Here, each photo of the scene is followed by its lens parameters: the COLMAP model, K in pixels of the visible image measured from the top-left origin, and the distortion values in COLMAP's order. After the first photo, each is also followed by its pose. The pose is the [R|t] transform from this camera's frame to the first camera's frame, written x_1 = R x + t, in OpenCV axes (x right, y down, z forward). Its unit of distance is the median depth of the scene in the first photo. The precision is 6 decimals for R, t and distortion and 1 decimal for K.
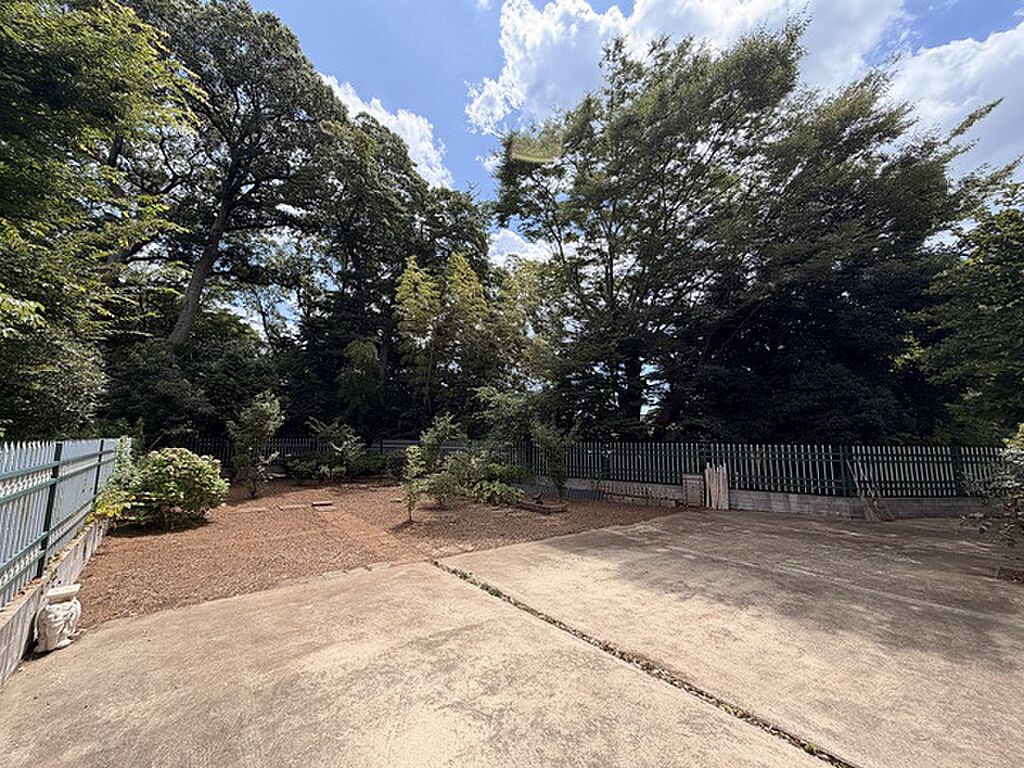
lens RADIAL K [[406.8, 0, 514.2], [0, 406.8, 387.2], [0, 0, 1]] dist [0.000210, 0.000275]
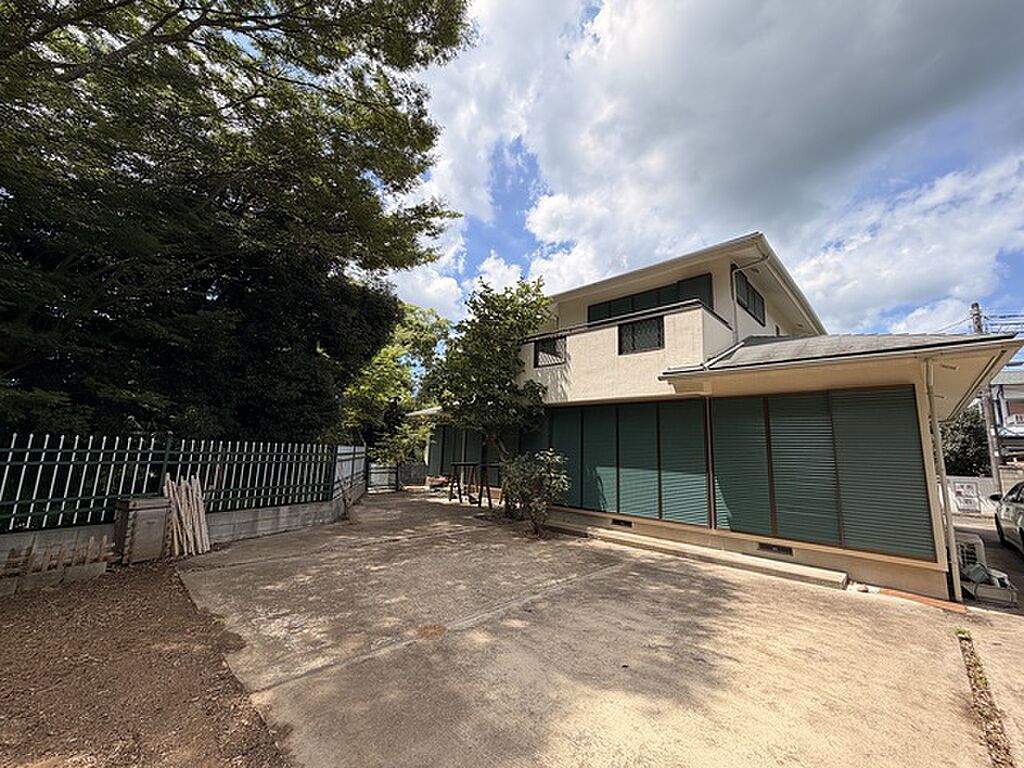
lens RADIAL K [[406.8, 0, 512.2], [0, 406.8, 383.1], [0, 0, 1]] dist [0.000210, 0.000275]
pose [[-0.123198, 0.149365, 0.981077, -0.360155], [-0.162033, 0.972314, -0.168378, 0.210415], [-0.979065, -0.179711, -0.095585, 1.543757]]
